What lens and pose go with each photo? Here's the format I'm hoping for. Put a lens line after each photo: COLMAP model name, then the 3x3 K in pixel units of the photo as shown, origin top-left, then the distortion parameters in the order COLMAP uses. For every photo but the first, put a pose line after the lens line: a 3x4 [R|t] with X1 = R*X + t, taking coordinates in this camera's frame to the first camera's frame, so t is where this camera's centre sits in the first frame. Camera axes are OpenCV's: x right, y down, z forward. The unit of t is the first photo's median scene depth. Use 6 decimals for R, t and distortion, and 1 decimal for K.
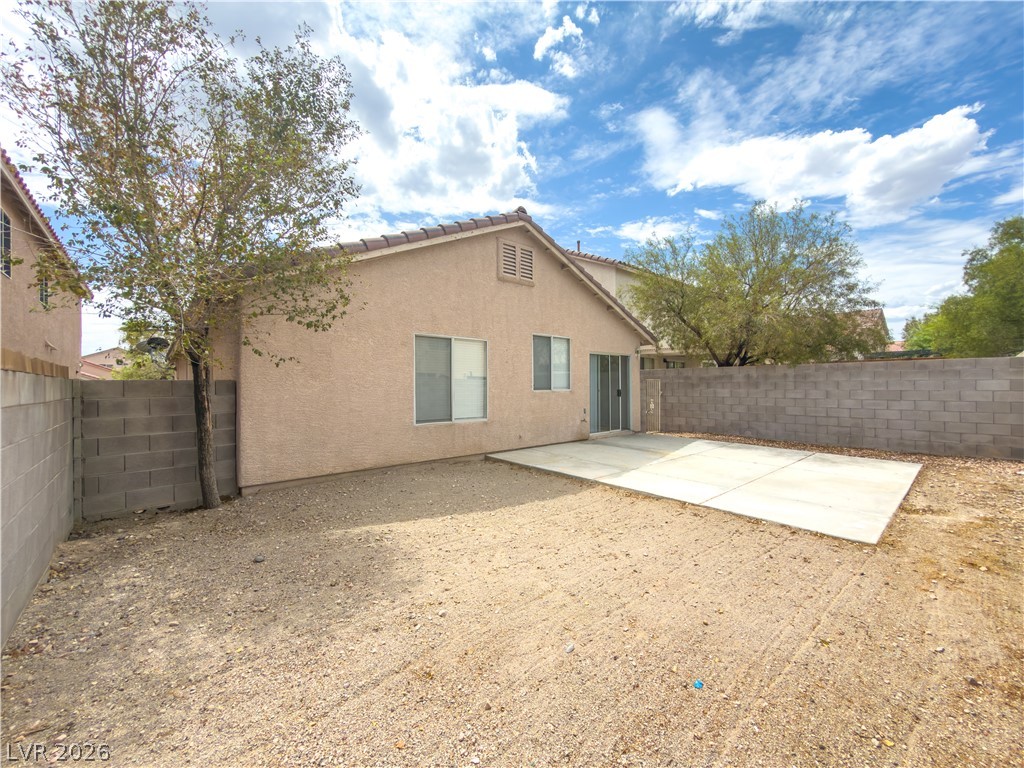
lens RADIAL K [[414.8, 0, 508.8], [0, 414.8, 376.0], [0, 0, 1]] dist [-0.000867, 0.000715]
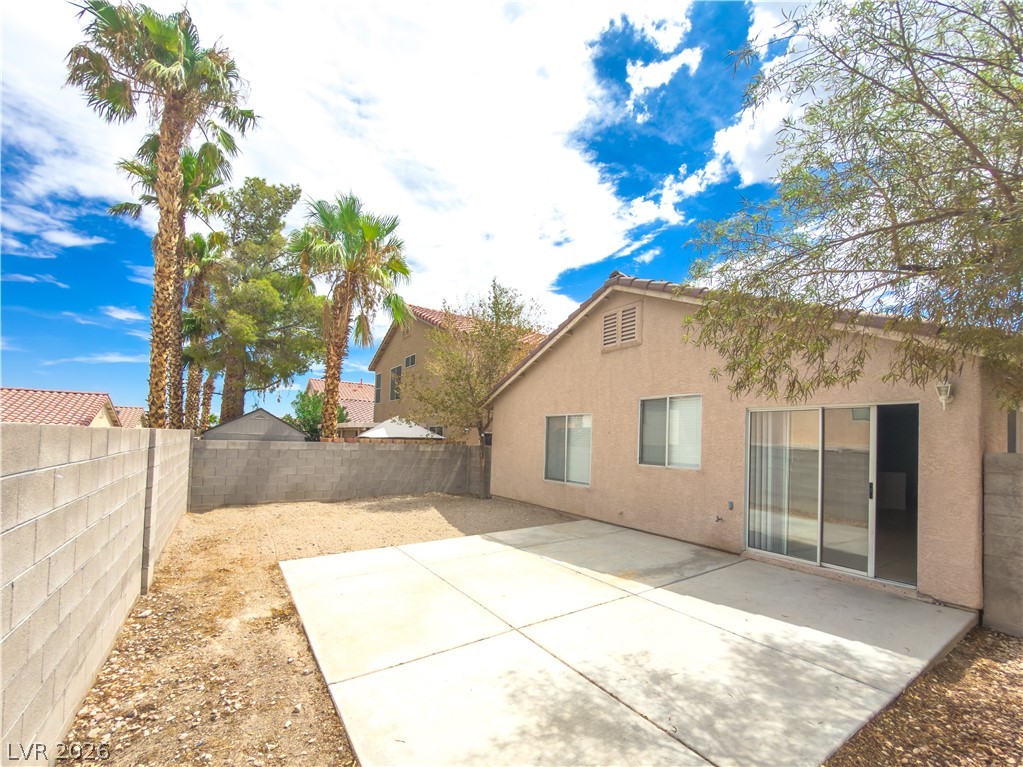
lens RADIAL K [[414.4, 0, 506.2], [0, 414.4, 390.5], [0, 0, 1]] dist [-0.000867, 0.000715]
pose [[-0.141534, -0.121700, -0.982424, 1.074383], [-0.006191, 0.992504, -0.122057, -0.010686], [0.989914, -0.011193, -0.141226, 0.945358]]
